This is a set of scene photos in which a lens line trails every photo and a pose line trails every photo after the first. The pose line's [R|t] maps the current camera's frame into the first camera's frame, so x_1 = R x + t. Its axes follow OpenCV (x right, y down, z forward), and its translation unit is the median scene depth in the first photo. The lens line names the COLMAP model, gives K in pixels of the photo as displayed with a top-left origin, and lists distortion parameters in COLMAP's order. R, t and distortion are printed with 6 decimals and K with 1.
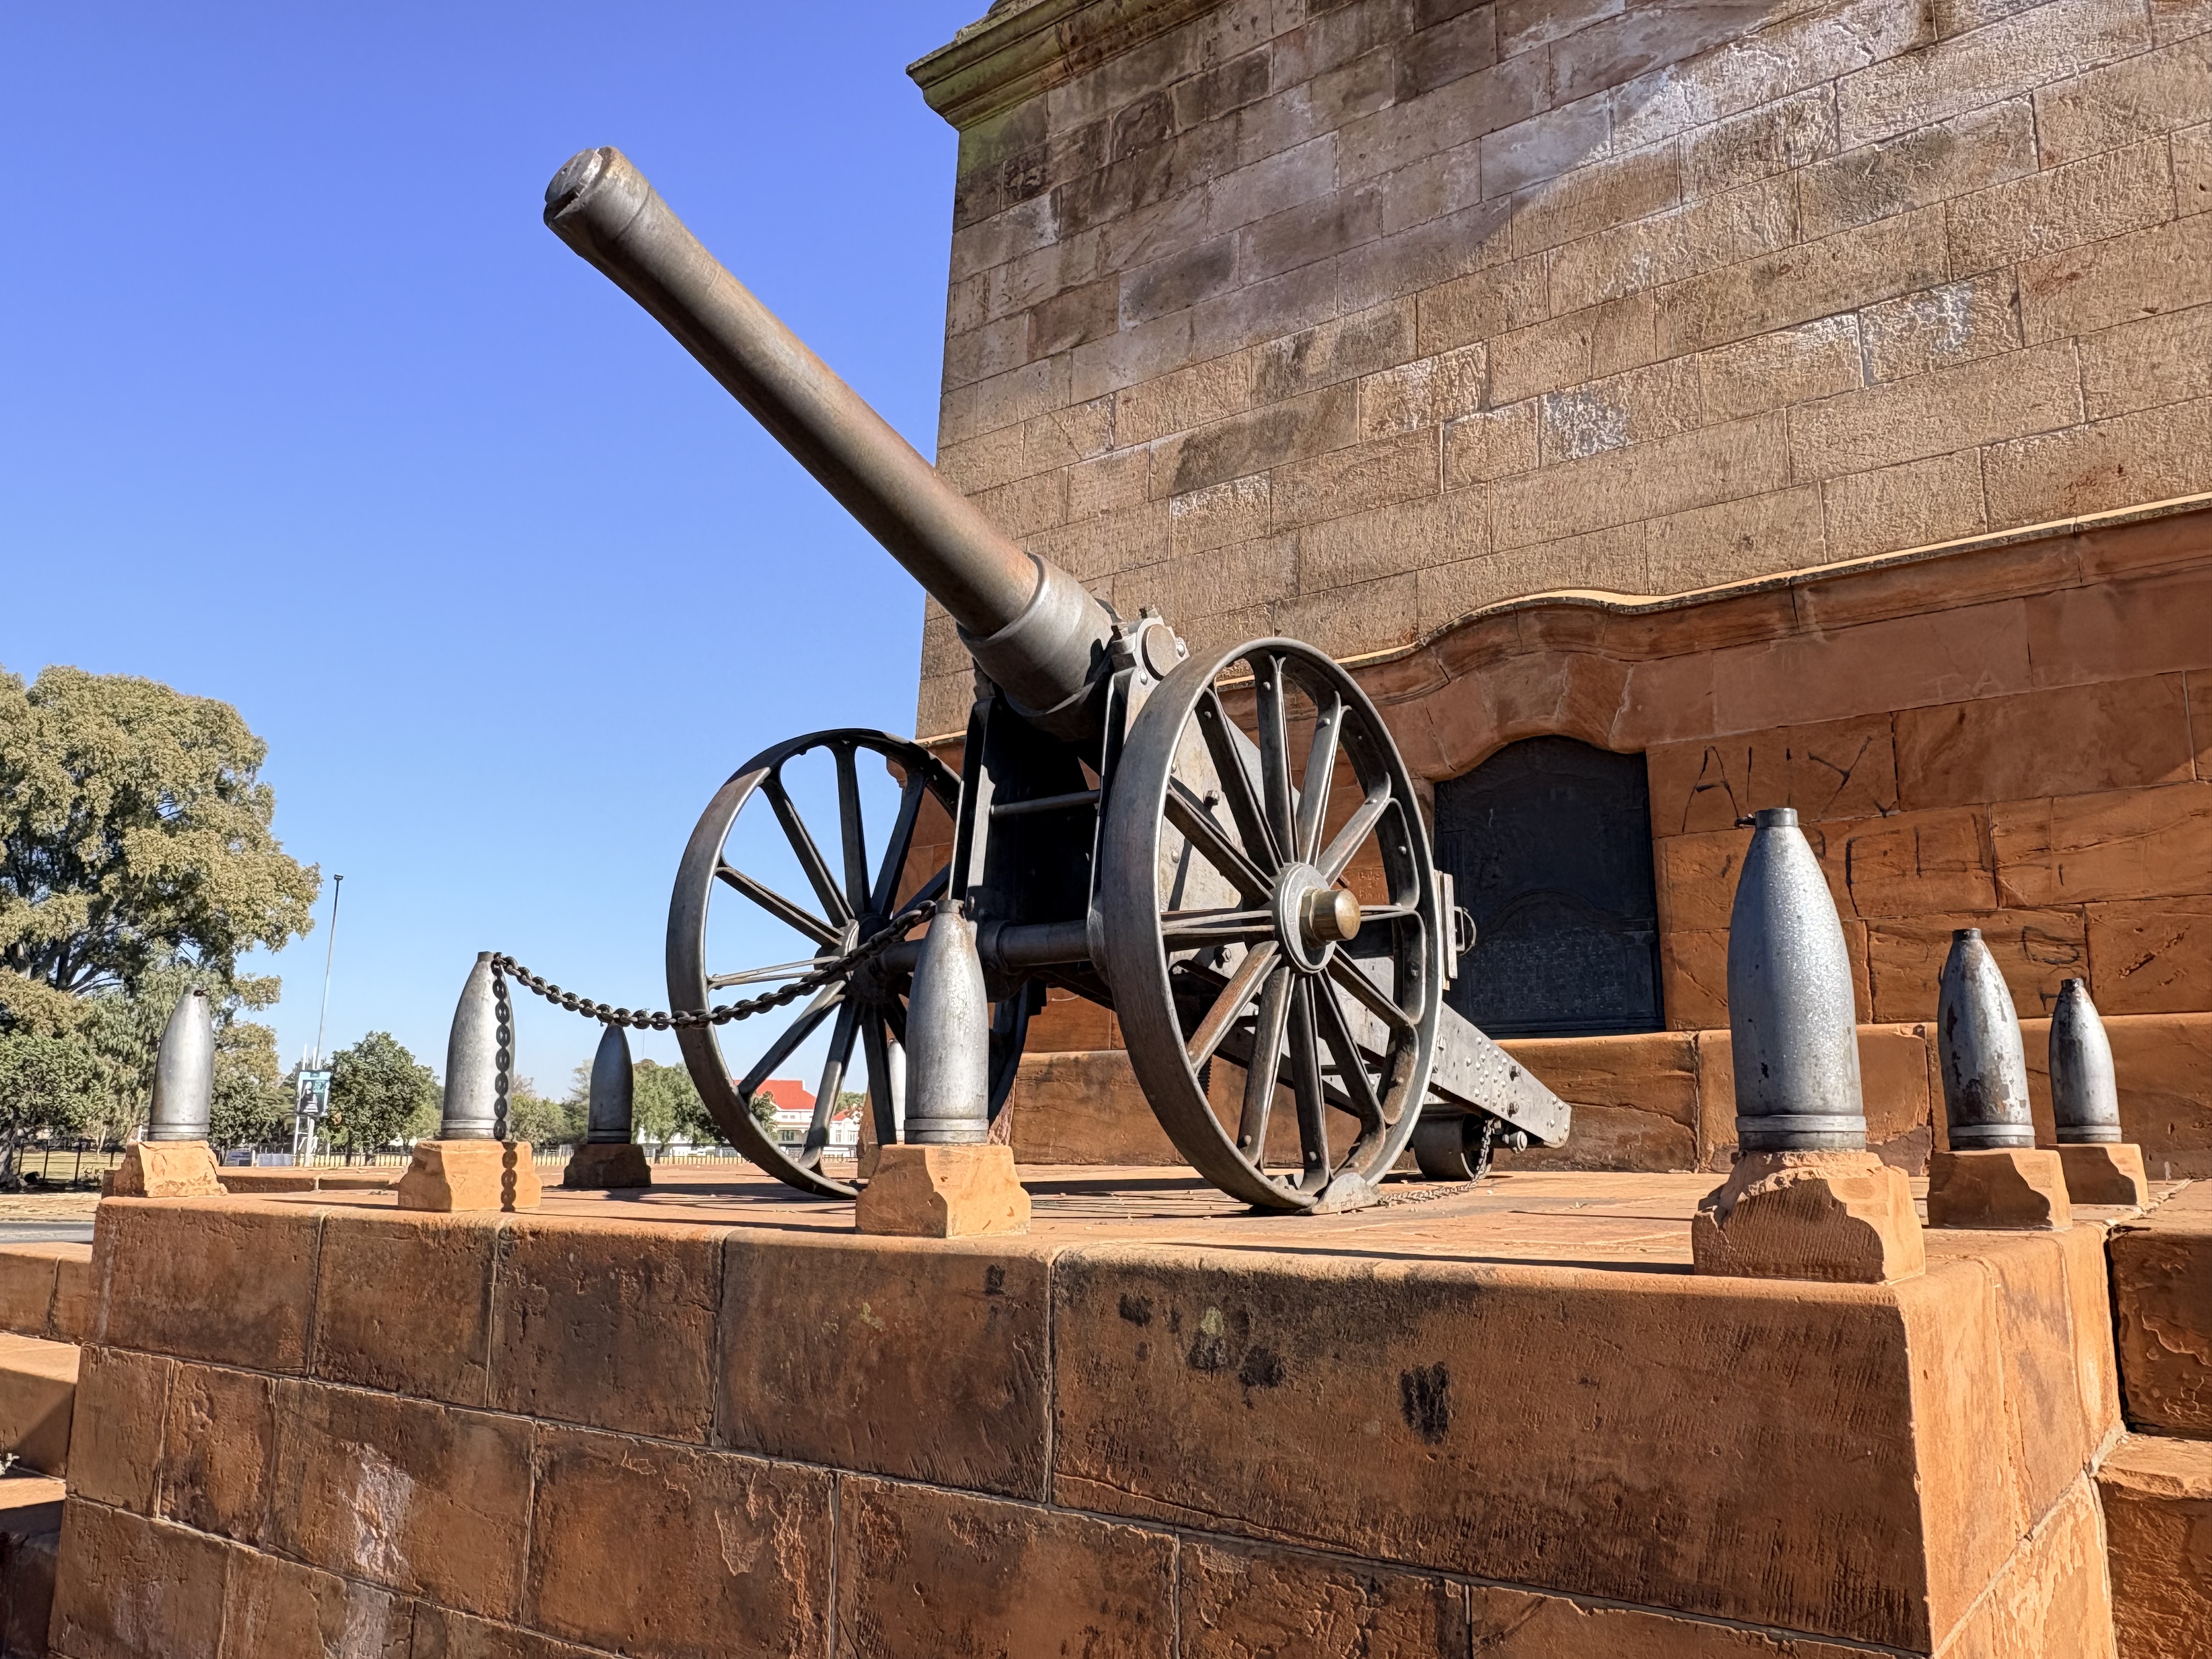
lens RADIAL K [[1633.0, 0, 1106.0], [0, 1633.0, 829.5], [0, 0, 1]] dist [0.004838, -0.005897]
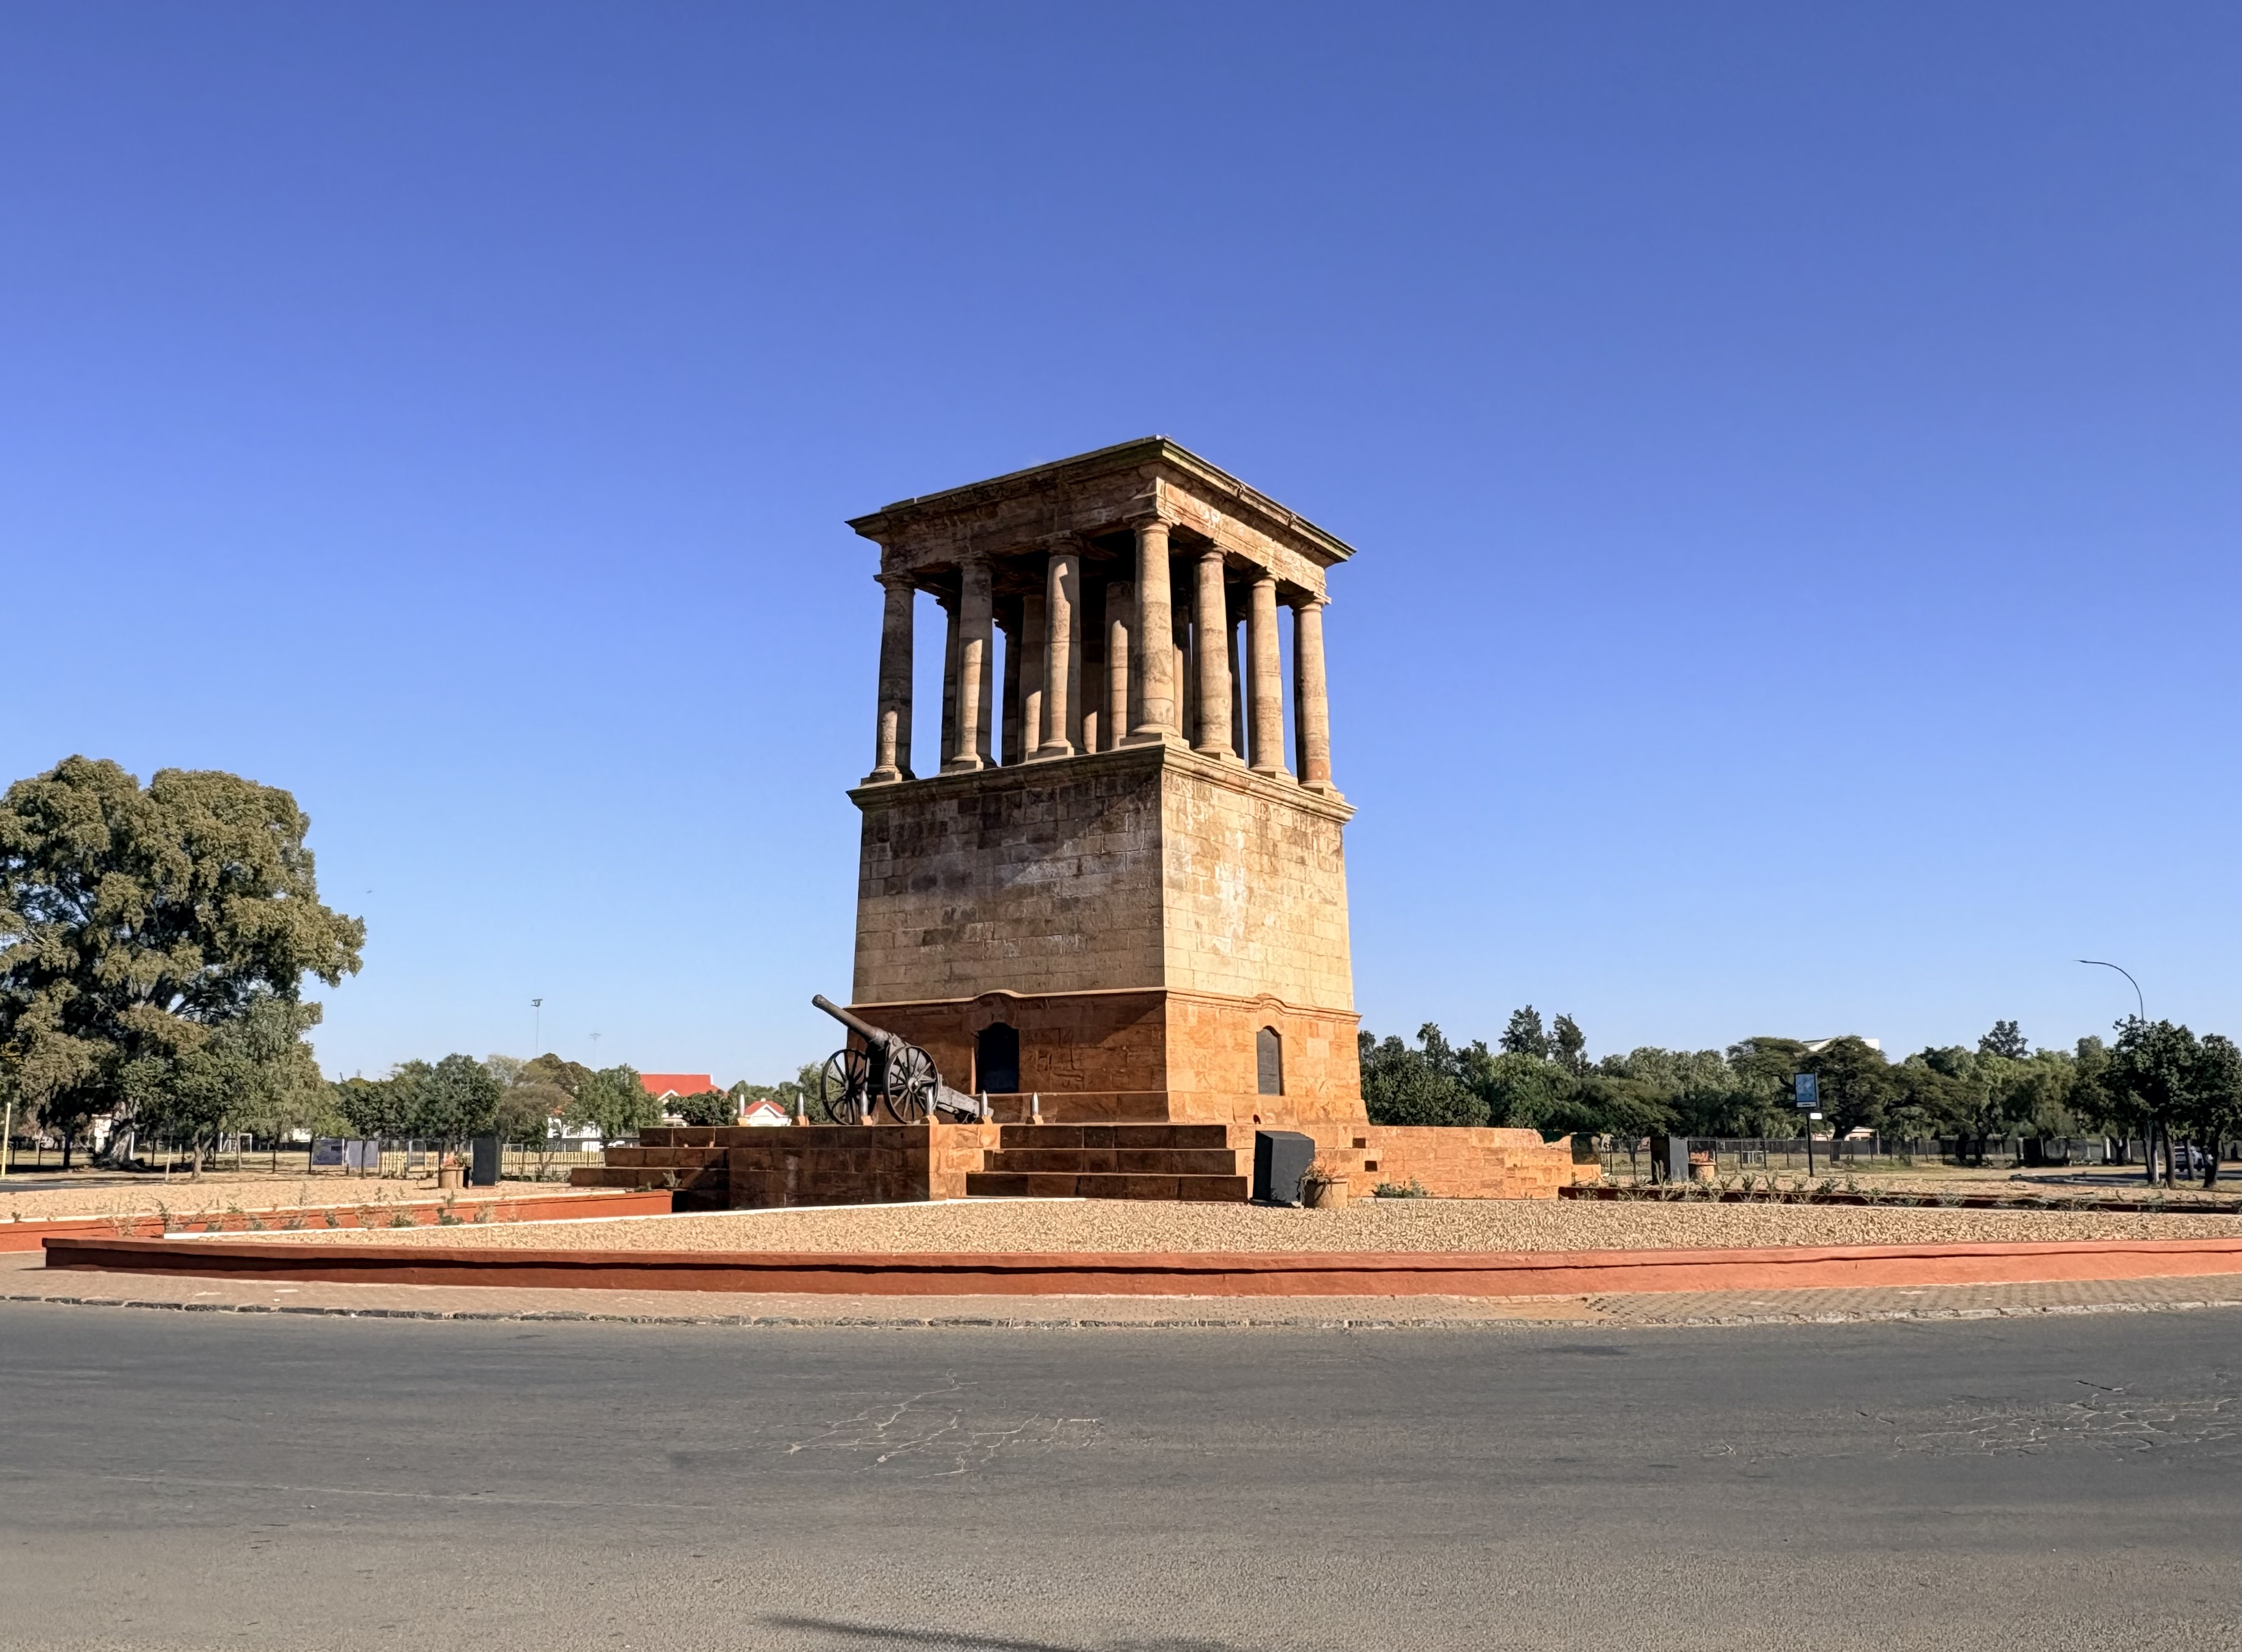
lens RADIAL K [[2496.6, 0, 1121.0], [0, 2496.6, 826.0], [0, 0, 1]] dist [-0.017887, -0.015199]
pose [[0.999925, -0.005536, 0.010883, 0.547626], [0.004853, 0.998076, 0.061811, -1.040030], [-0.011204, -0.061753, 0.998029, -5.857854]]
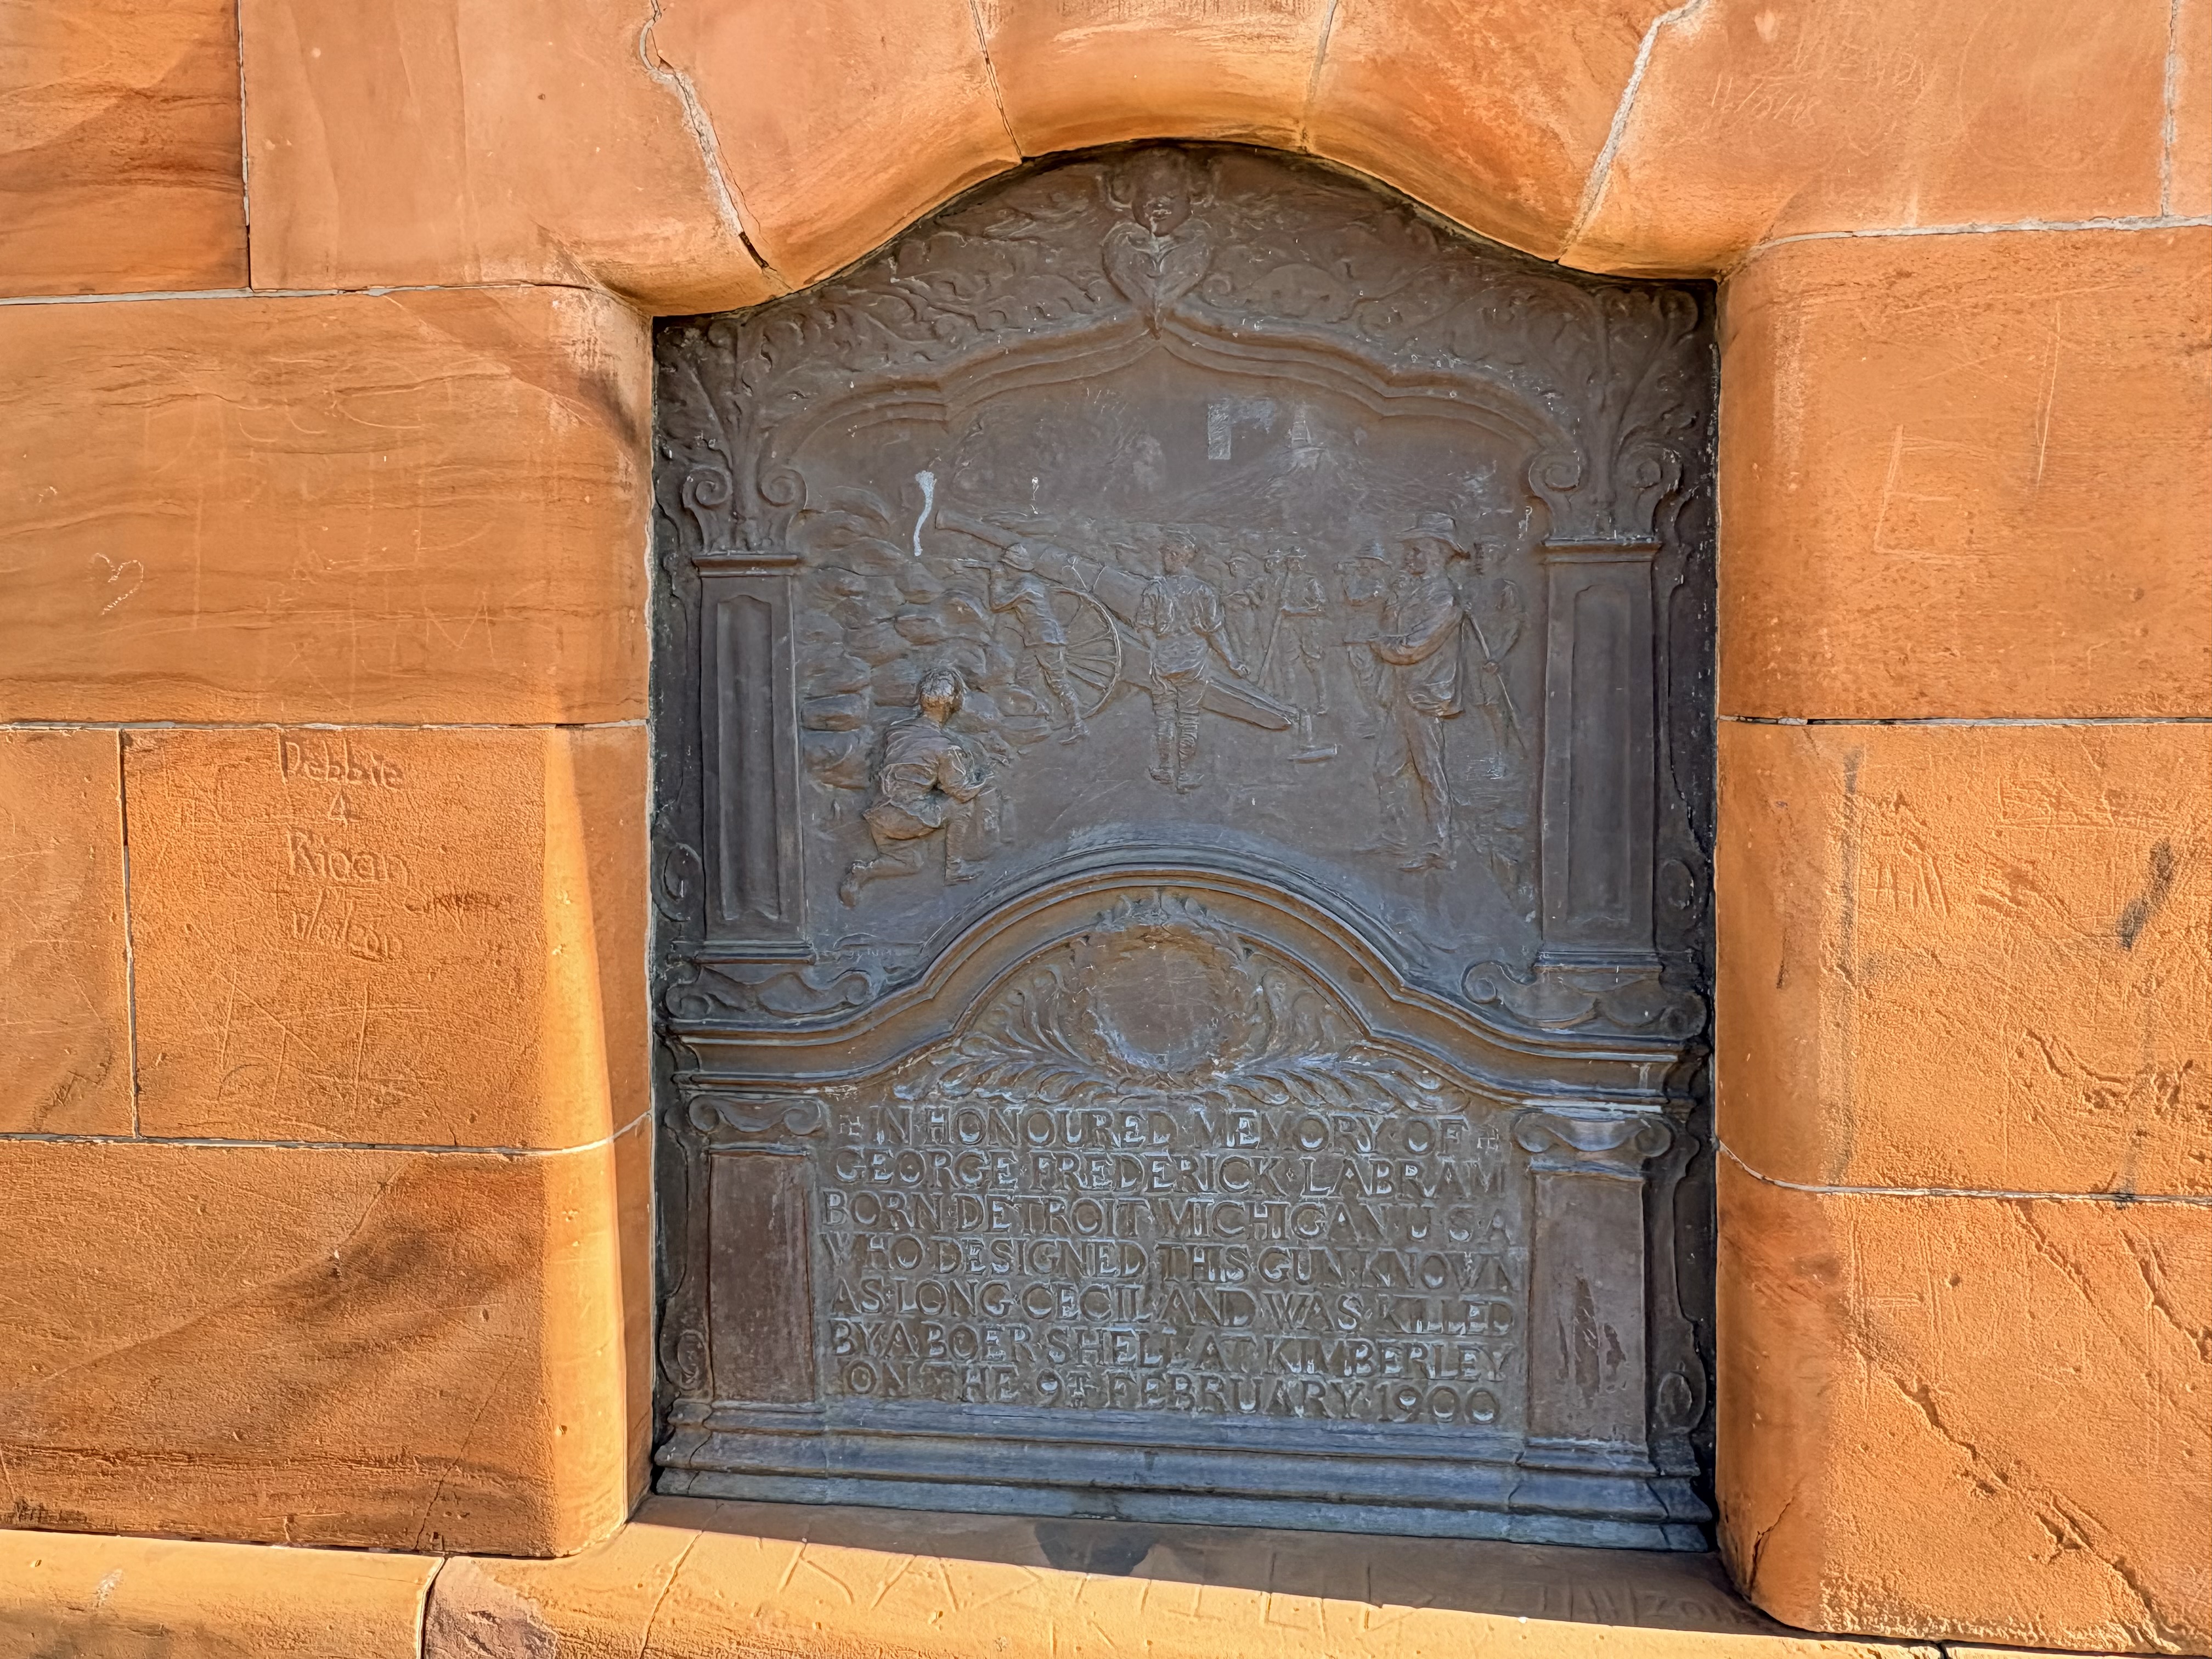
lens RADIAL K [[1539.4, 0, 1106.0], [0, 1539.4, 829.5], [0, 0, 1]] dist [0.005463, 0.004780]
pose [[0.863337, -0.063197, 0.500655, 0.160863], [-0.084138, 0.960212, 0.266296, -0.025228], [-0.497564, -0.272028, 0.823669, 0.860115]]
